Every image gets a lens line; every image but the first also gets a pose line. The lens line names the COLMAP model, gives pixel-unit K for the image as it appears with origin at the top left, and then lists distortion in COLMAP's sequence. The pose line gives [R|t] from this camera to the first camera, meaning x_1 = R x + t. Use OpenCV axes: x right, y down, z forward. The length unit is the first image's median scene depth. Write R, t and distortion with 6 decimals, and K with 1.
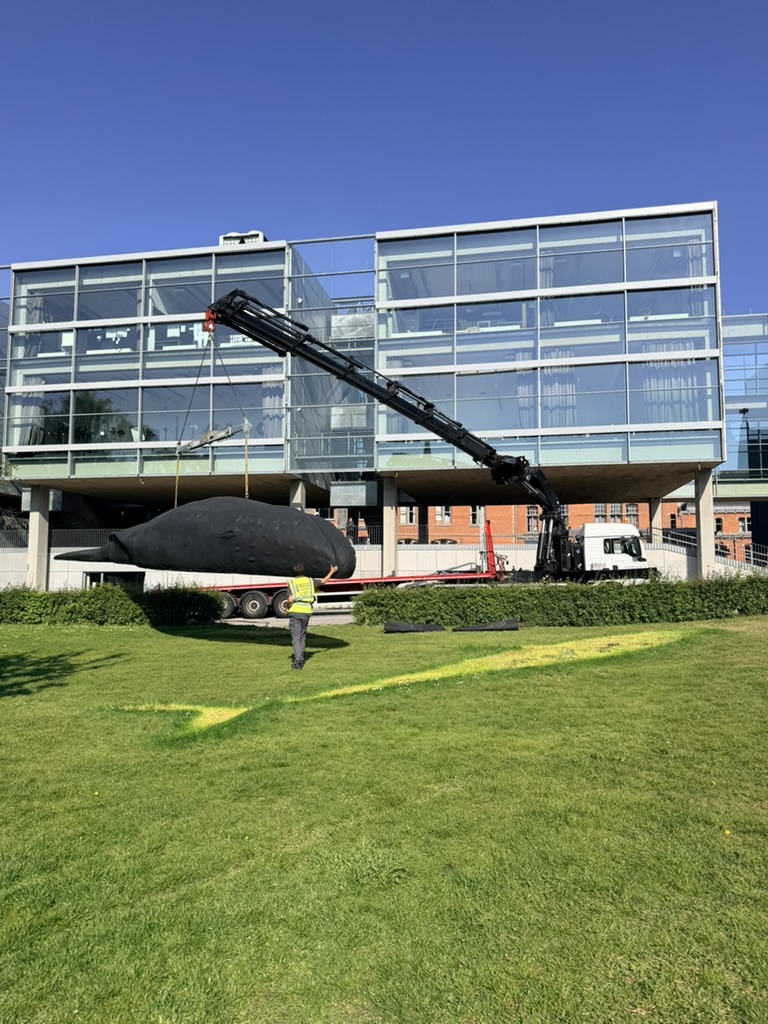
lens RADIAL K [[729.3, 0, 397.7], [0, 729.3, 512.4], [0, 0, 1]] dist [0.145826, -0.319497]
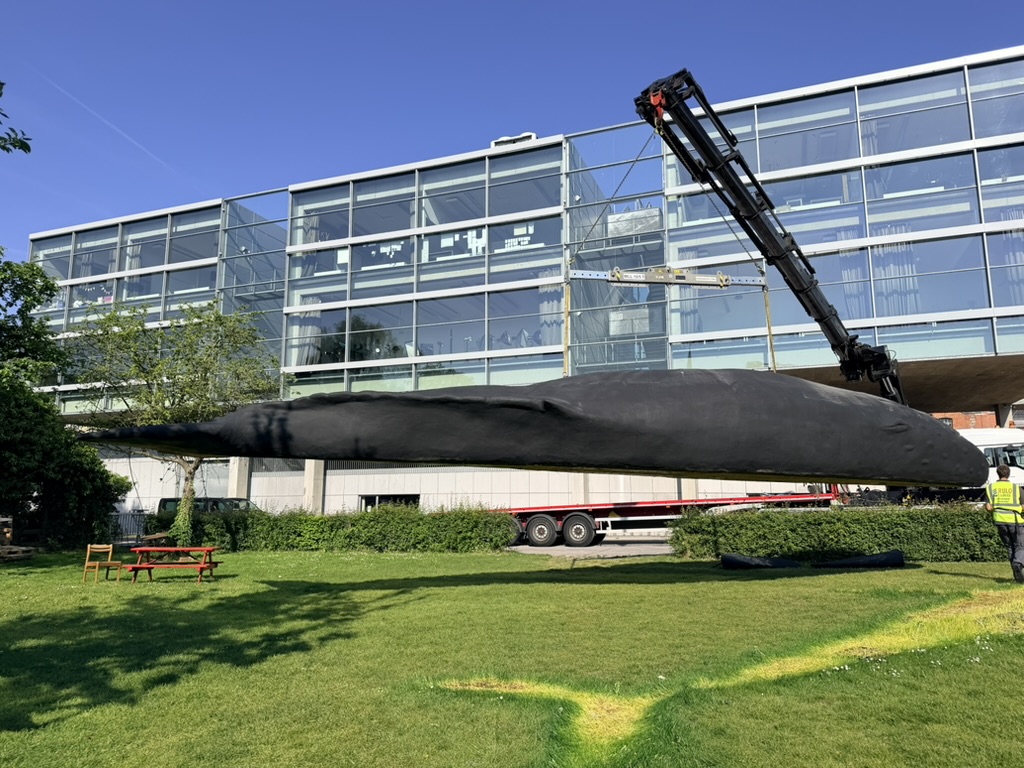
lens RADIAL K [[725.6, 0, 512.0], [0, 725.6, 384.0], [0, 0, 1]] dist [0.100826, -0.134799]
pose [[0.982522, -0.033418, -0.183124, -0.054296], [0.019510, 0.996822, -0.077231, 0.014882], [0.185123, 0.072308, 0.980051, 0.105216]]
